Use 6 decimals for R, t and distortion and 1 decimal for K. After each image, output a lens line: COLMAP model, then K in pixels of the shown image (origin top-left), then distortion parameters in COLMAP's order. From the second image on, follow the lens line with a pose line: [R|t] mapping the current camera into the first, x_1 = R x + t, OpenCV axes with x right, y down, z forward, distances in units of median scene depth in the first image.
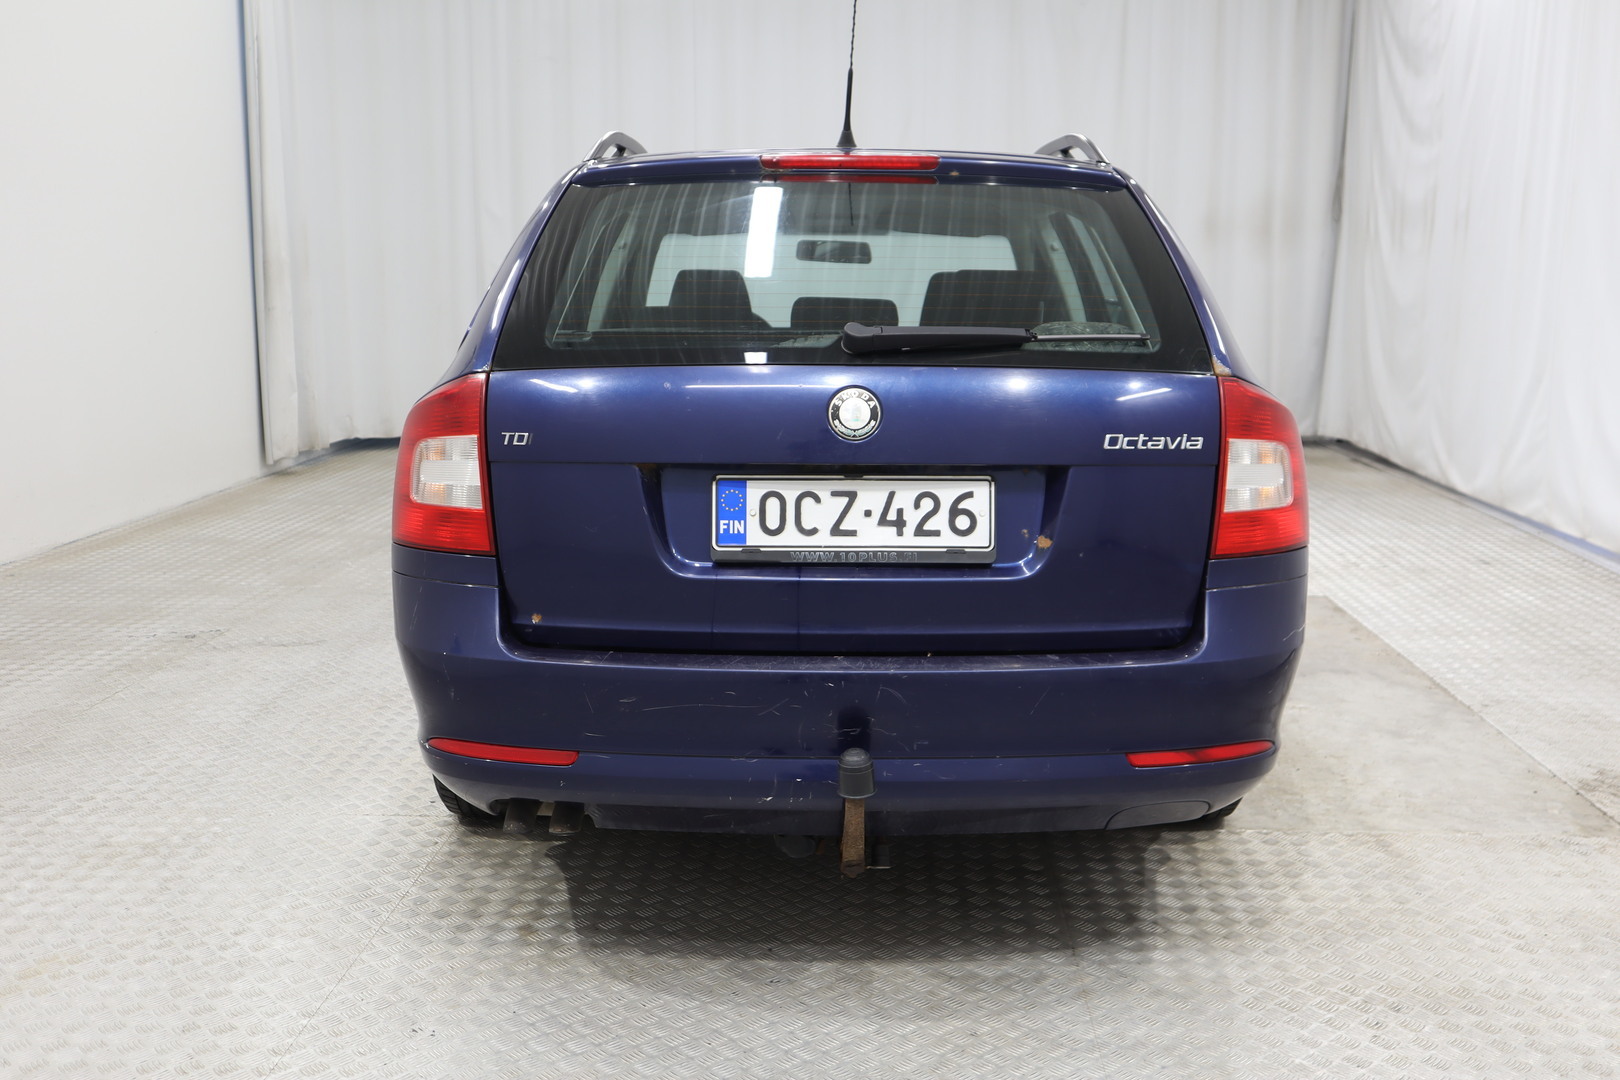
lens RADIAL K [[1700.8, 0, 813.2], [0, 1700.8, 533.9], [0, 0, 1]] dist [-0.022215, 0.000000]
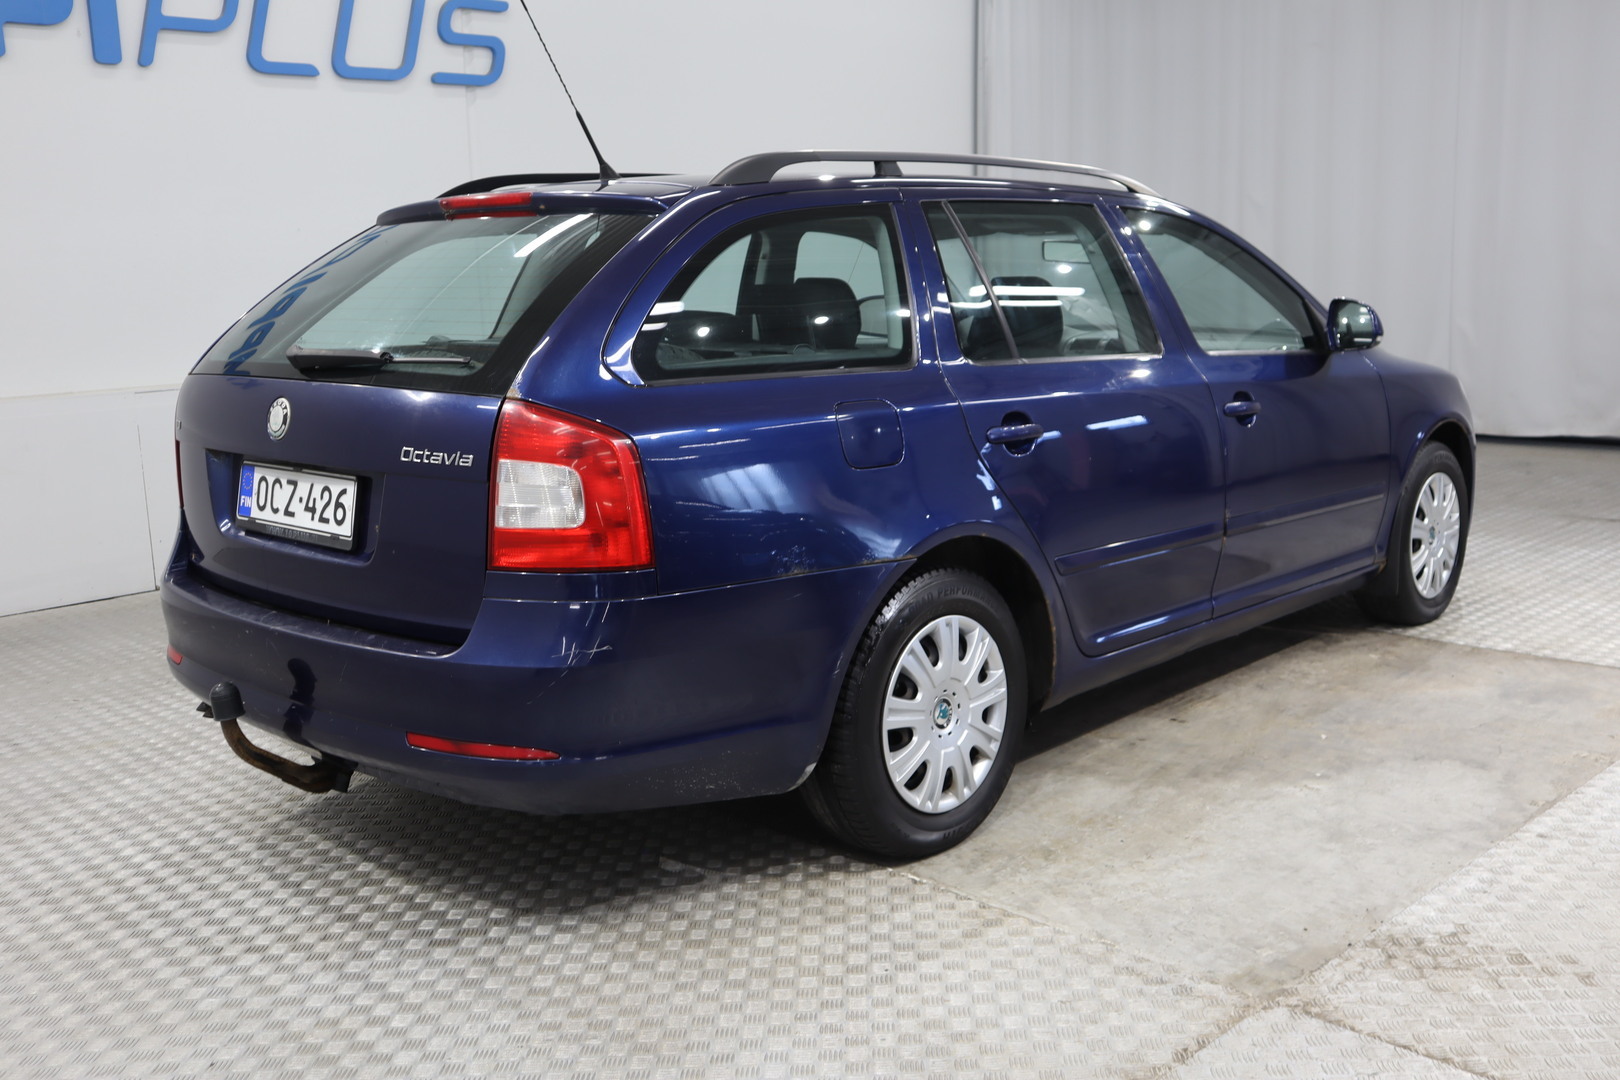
lens RADIAL K [[1651.8, 0, 804.6], [0, 1651.8, 536.0], [0, 0, 1]] dist [-0.026741, 0.000000]
pose [[0.726629, 0.097791, -0.680035, 1.102394], [-0.082101, 0.995085, 0.055369, -0.081430], [0.682107, 0.015599, 0.731086, 0.376793]]
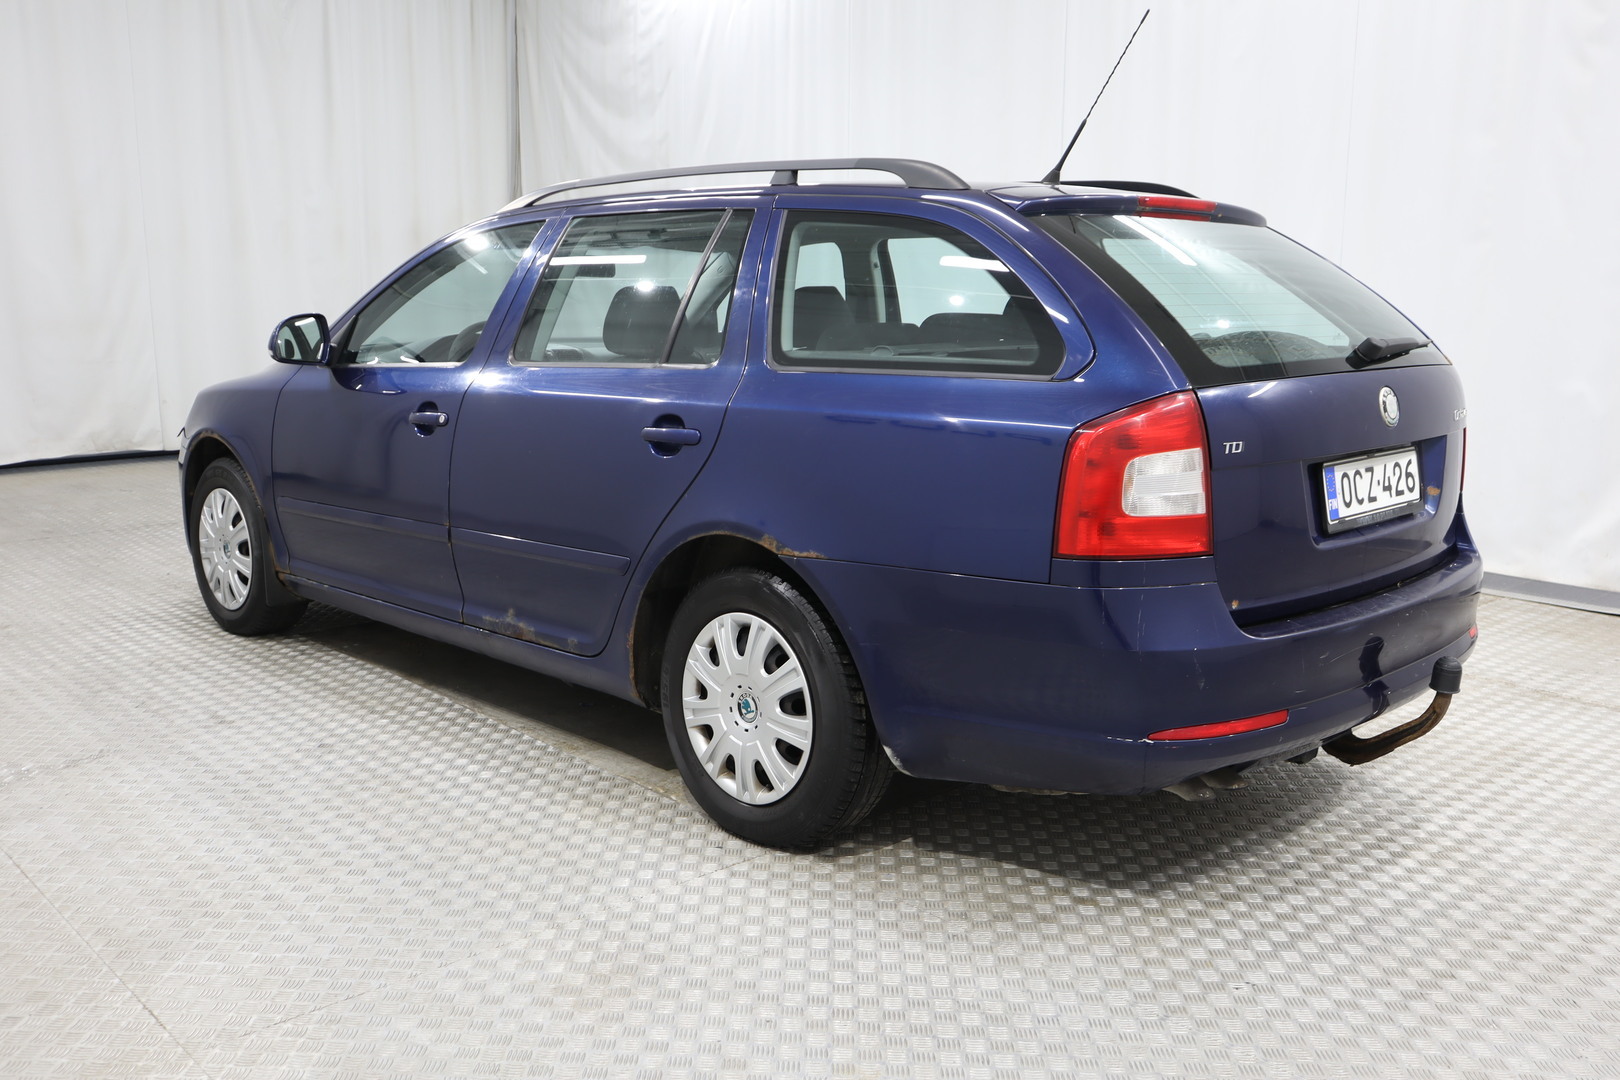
lens RADIAL K [[1448.7, 0, 809.8], [0, 1448.7, 544.8], [0, 0, 1]] dist [-0.040895, -0.000885]
pose [[0.704083, -0.127913, 0.698502, -1.048925], [0.117333, 0.991078, 0.063221, -0.085559], [-0.700357, 0.037444, 0.712810, 0.517018]]
